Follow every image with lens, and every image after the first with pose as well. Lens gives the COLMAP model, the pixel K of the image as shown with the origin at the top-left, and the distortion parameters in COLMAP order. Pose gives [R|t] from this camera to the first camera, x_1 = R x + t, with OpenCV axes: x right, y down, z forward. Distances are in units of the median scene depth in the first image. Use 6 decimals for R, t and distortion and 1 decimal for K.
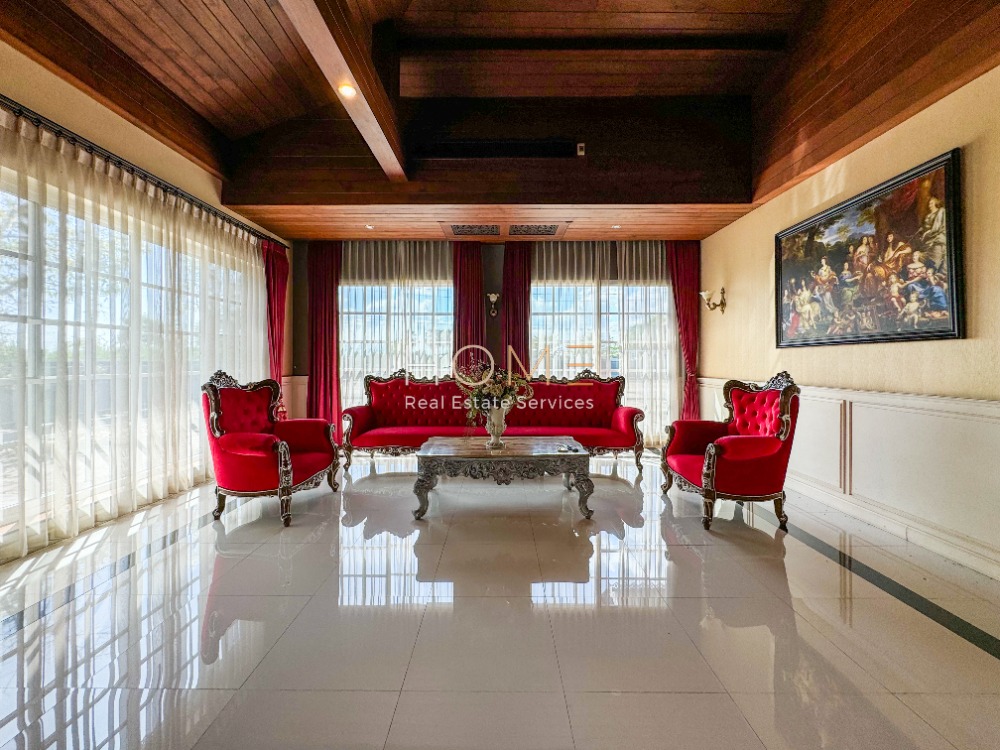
lens RADIAL K [[401.1, 0, 492.5], [0, 401.1, 365.3], [0, 0, 1]] dist [-0.001465, -0.000127]
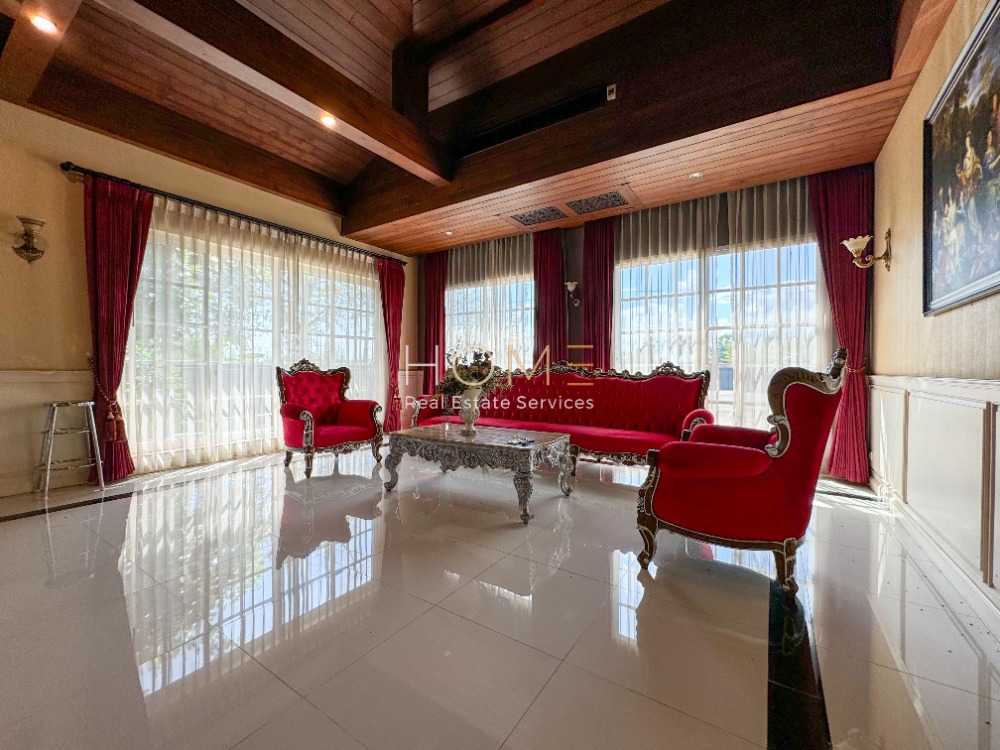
lens RADIAL K [[401.4, 0, 500.0], [0, 401.4, 375.0], [0, 0, 1]] dist [-0.001403, -0.000103]
pose [[0.841023, 0.011203, -0.540884, 0.434574], [-0.009004, 0.999937, 0.006710, 0.037391], [0.540925, -0.000773, 0.841071, 0.160330]]
